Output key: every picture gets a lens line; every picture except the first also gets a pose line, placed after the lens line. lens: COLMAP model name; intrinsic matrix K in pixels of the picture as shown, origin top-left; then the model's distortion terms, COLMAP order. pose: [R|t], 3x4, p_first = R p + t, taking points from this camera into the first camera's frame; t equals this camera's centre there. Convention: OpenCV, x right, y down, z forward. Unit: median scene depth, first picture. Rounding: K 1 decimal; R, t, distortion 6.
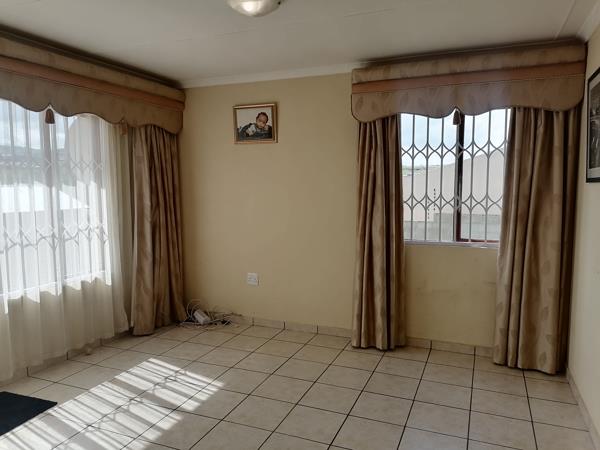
lens RADIAL K [[453.4, 0, 300.7], [0, 453.4, 227.2], [0, 0, 1]] dist [0.001934, -0.001757]
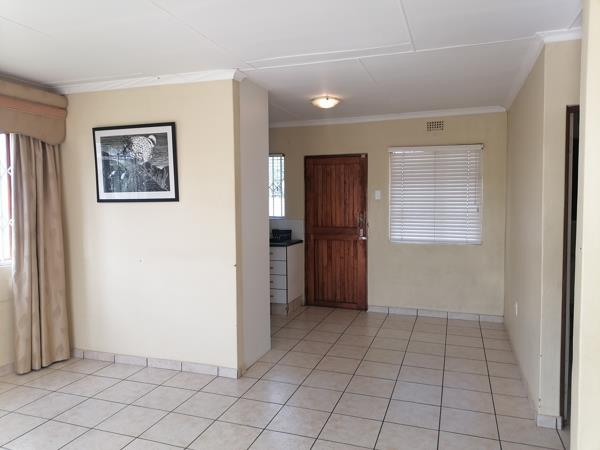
lens RADIAL K [[447.2, 0, 299.4], [0, 447.2, 227.2], [0, 0, 1]] dist [-0.003047, -0.001542]
pose [[-0.060646, -0.065950, 0.995978, -0.774806], [0.095054, 0.992899, 0.071534, -0.063652], [-0.993623, 0.099010, -0.053947, 0.478001]]
